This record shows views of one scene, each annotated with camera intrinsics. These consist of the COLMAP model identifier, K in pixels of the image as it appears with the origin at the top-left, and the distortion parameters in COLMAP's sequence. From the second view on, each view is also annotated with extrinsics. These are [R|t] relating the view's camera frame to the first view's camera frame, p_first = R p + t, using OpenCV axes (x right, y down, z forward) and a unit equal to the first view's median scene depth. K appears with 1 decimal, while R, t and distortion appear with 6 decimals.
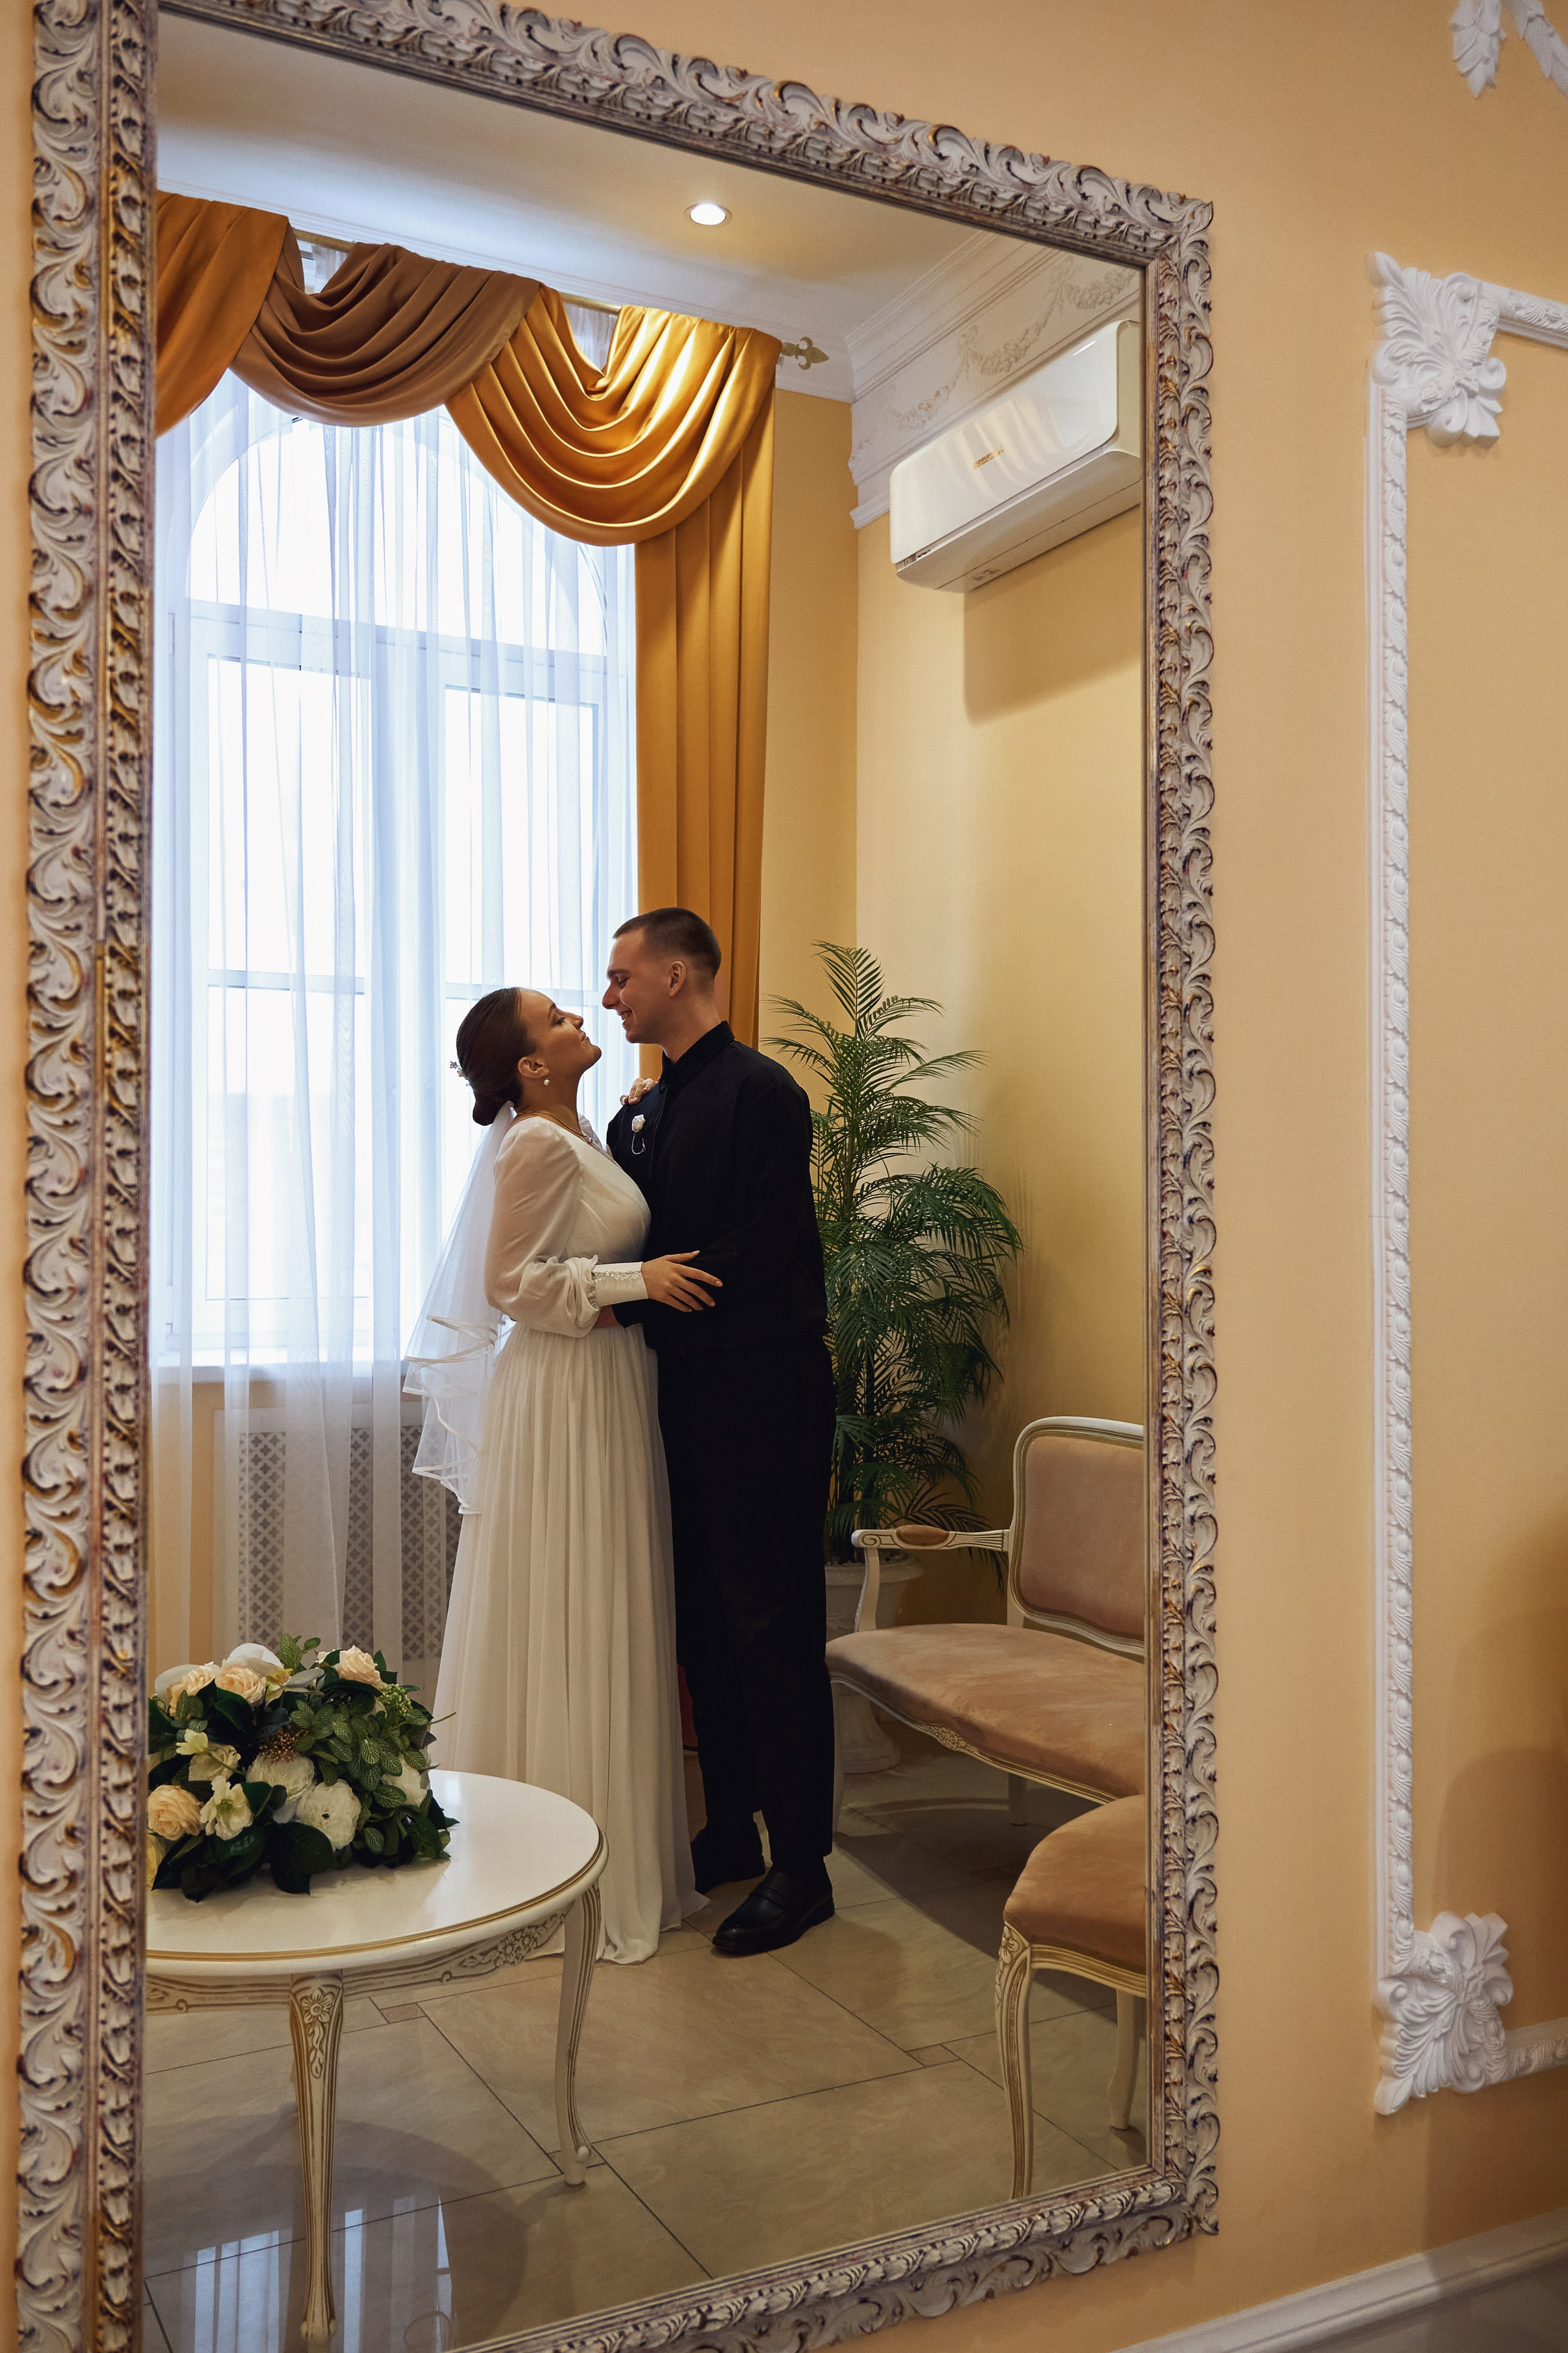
lens RADIAL K [[2016.8, 0, 784.0], [0, 2016.8, 1176.5], [0, 0, 1]] dist [0.007605, -0.001035]
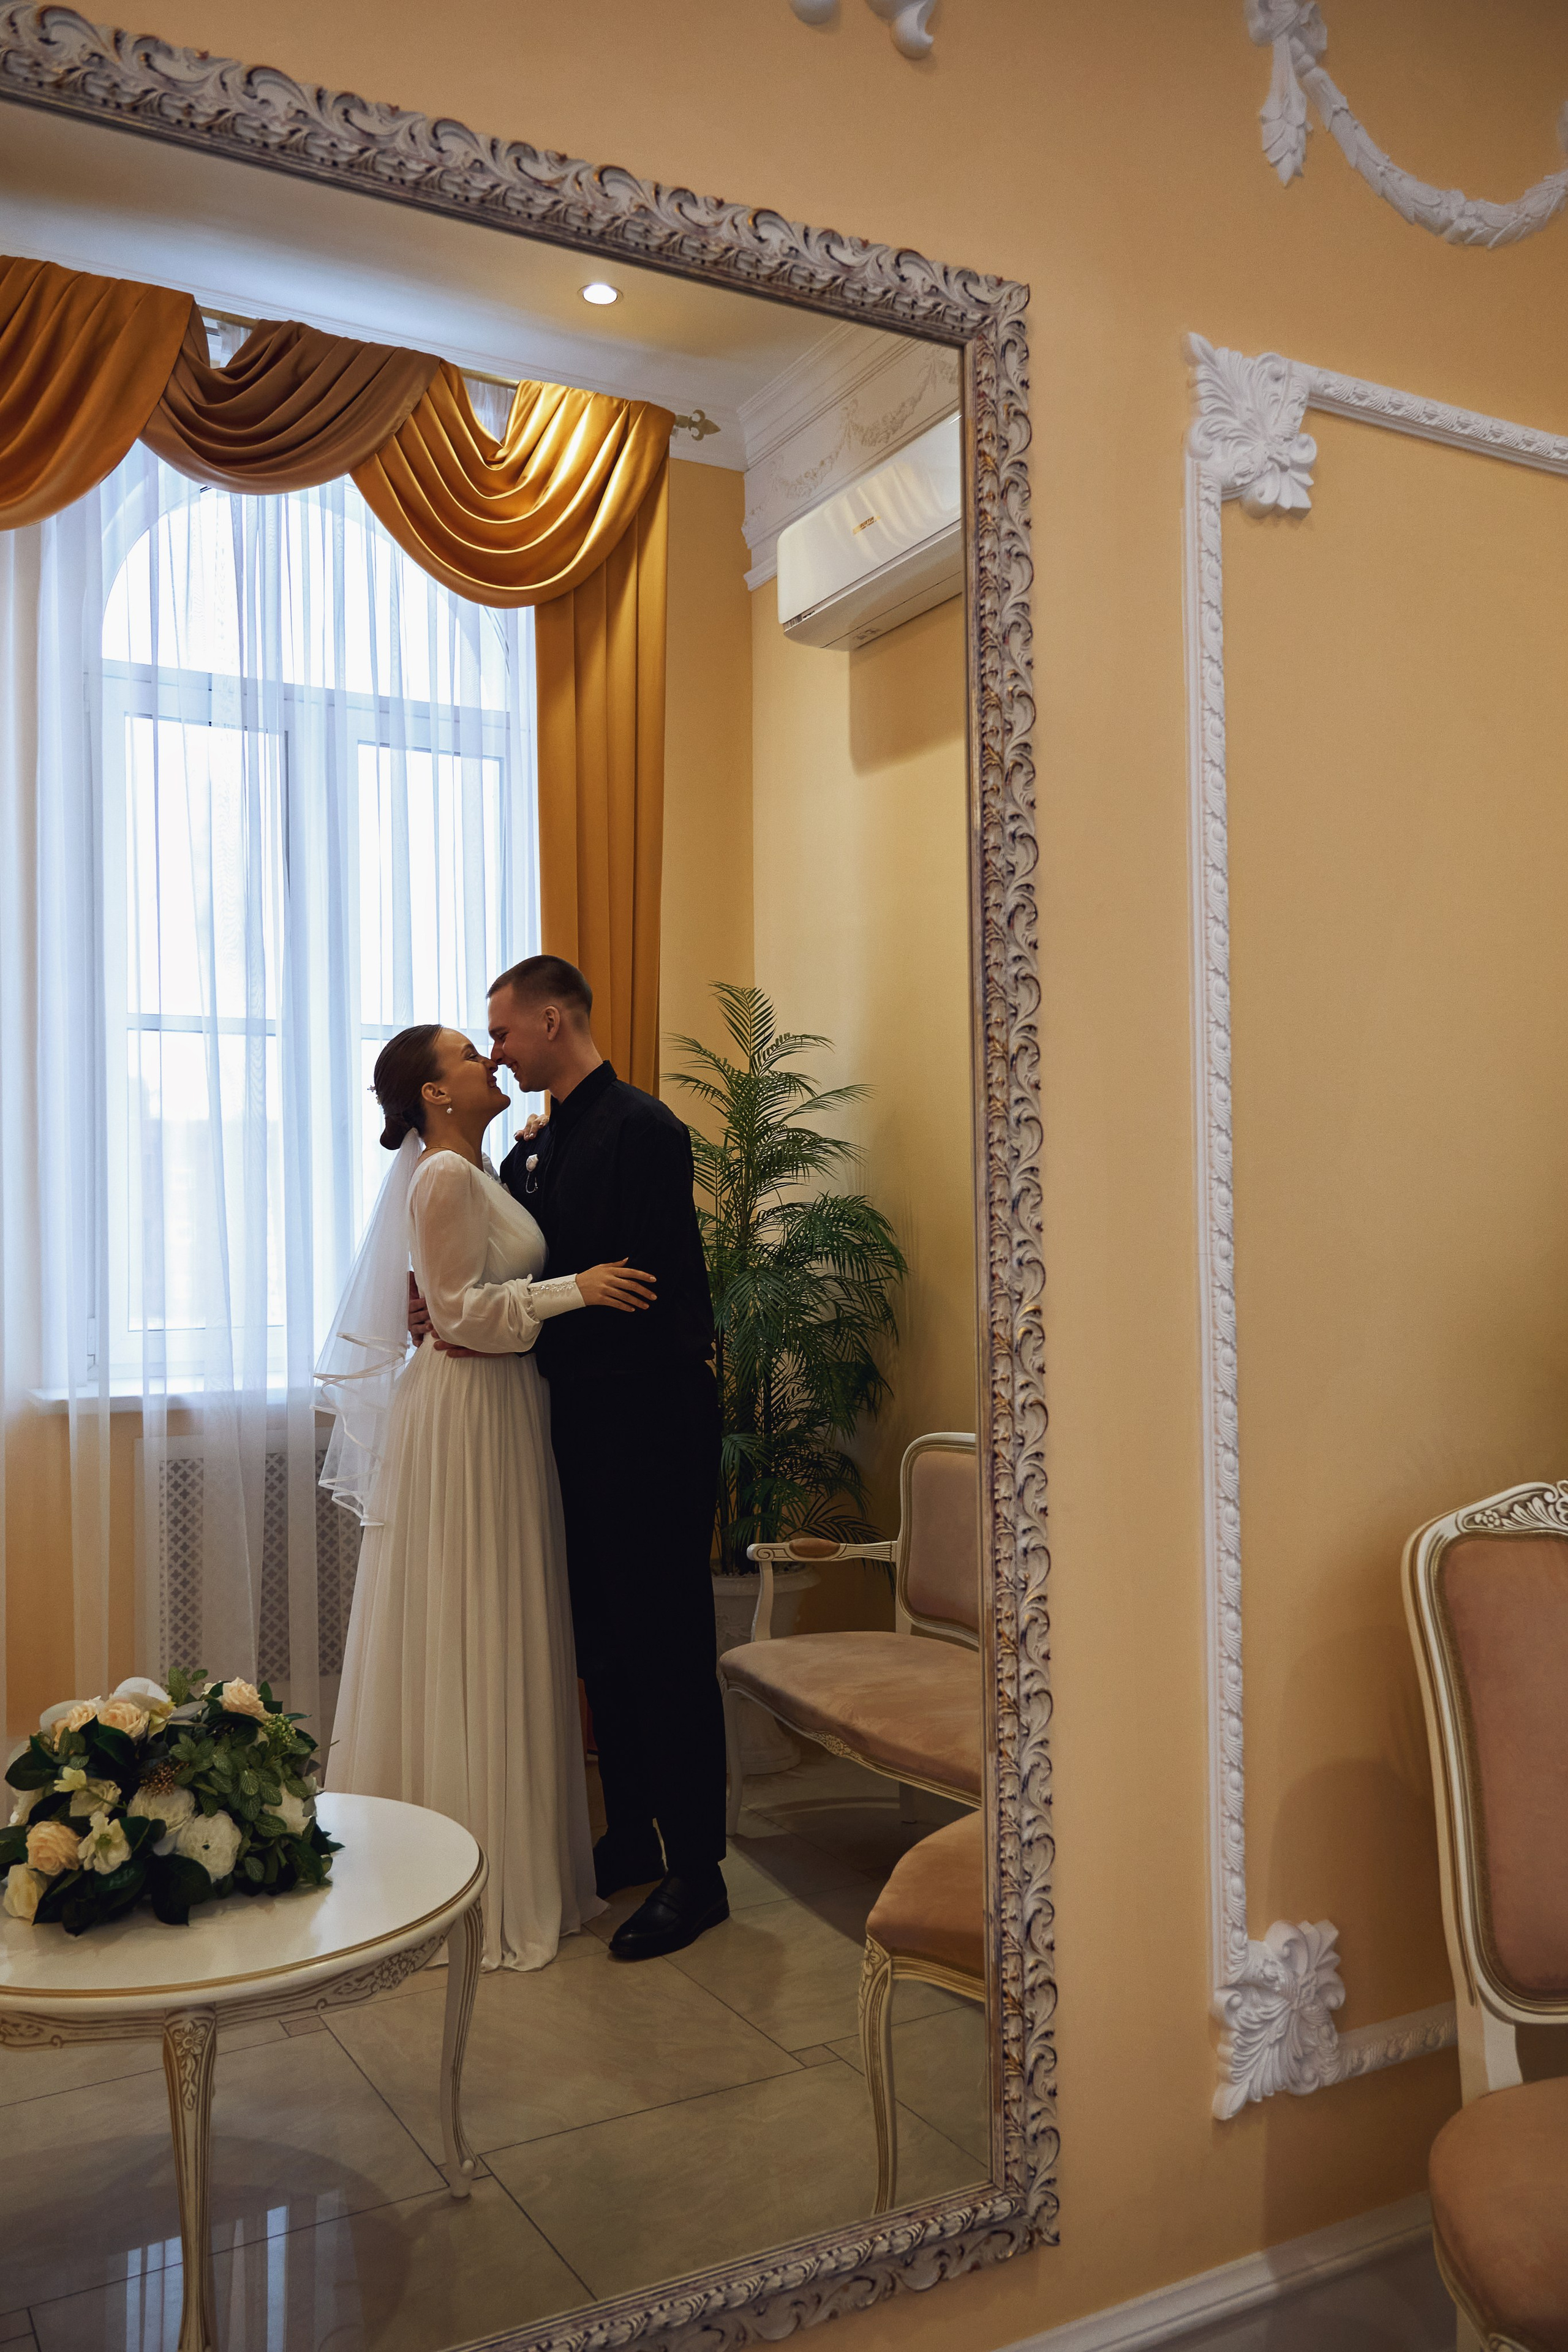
lens RADIAL K [[1892.1, 0, 784.0], [0, 1892.1, 1176.0], [0, 0, 1]] dist [0.006857, 0.001033]
pose [[0.999367, -0.011566, 0.033652, 0.045166], [0.011869, 0.999891, -0.008819, -0.014510], [-0.033546, 0.009213, 0.999395, 0.030088]]
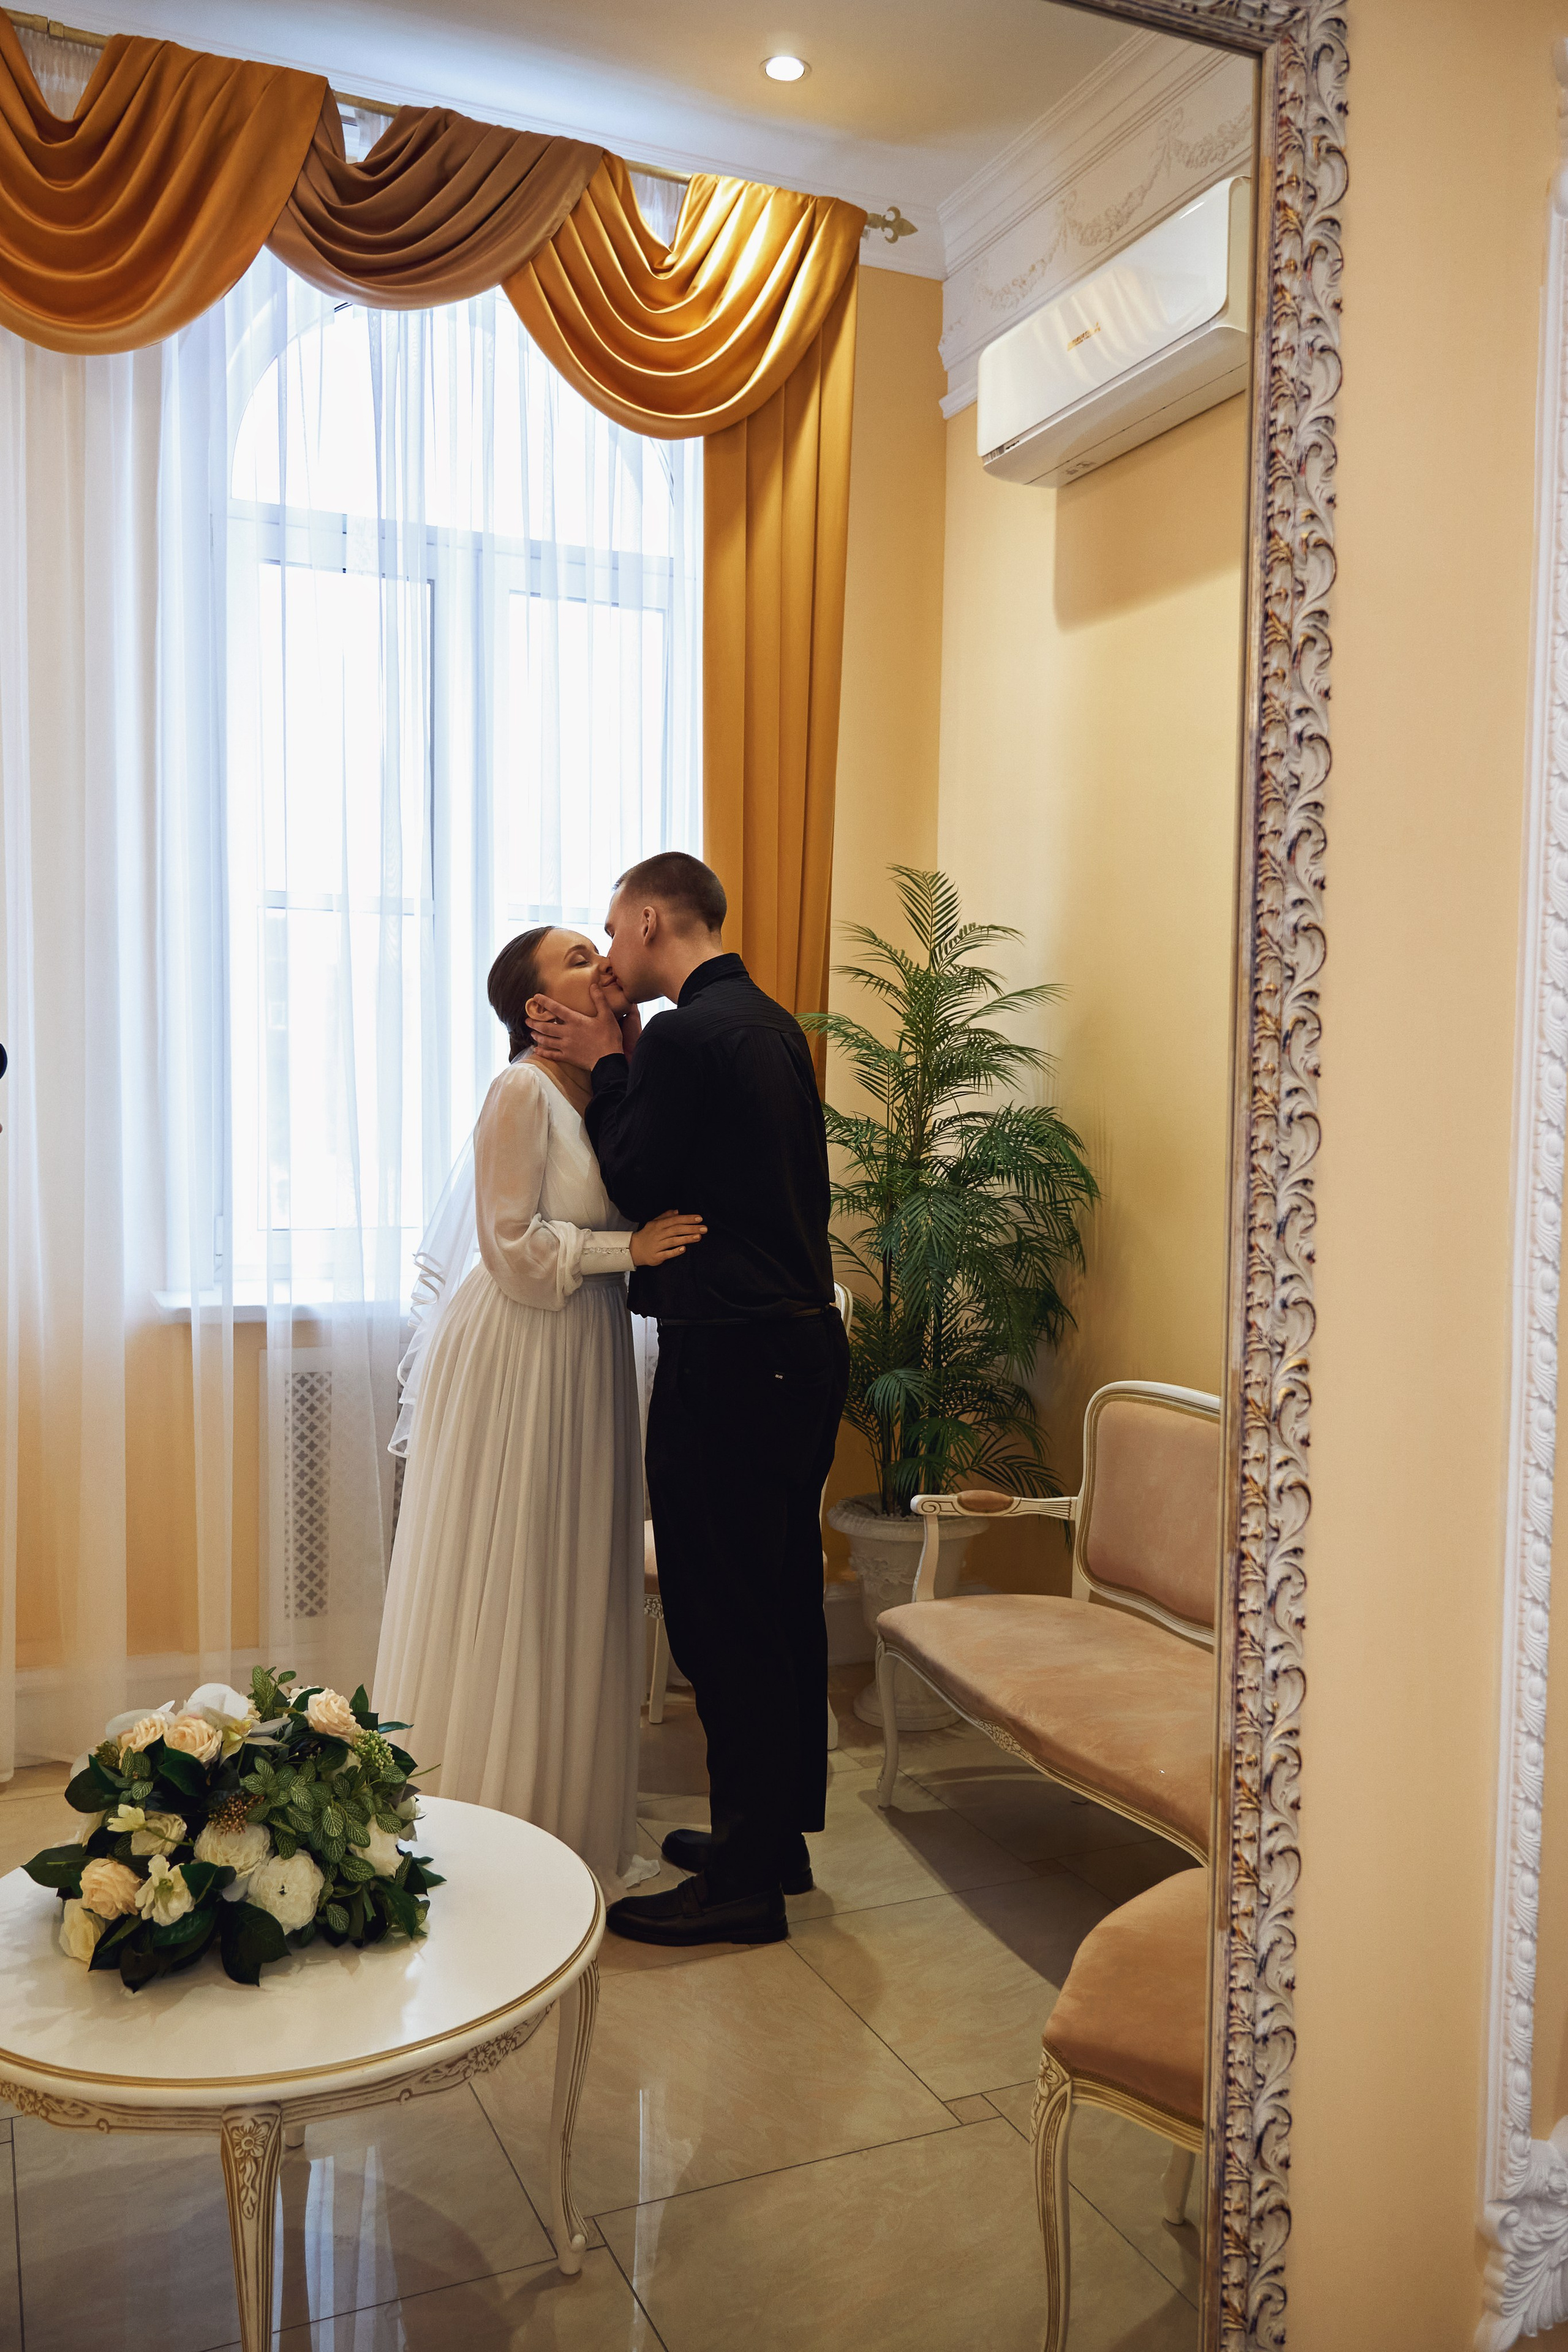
lens RADIAL K [[1894.4, 0, 784.0], [0, 1894.4, 1176.0], [0, 0, 1]] dist [0.003826, 0.003163]
pose [[0.998297, 0.016561, -0.055938, 0.043557], [-0.012739, 0.997604, 0.067993, -0.071564], [0.056930, -0.067164, 0.996116, 0.235629]]
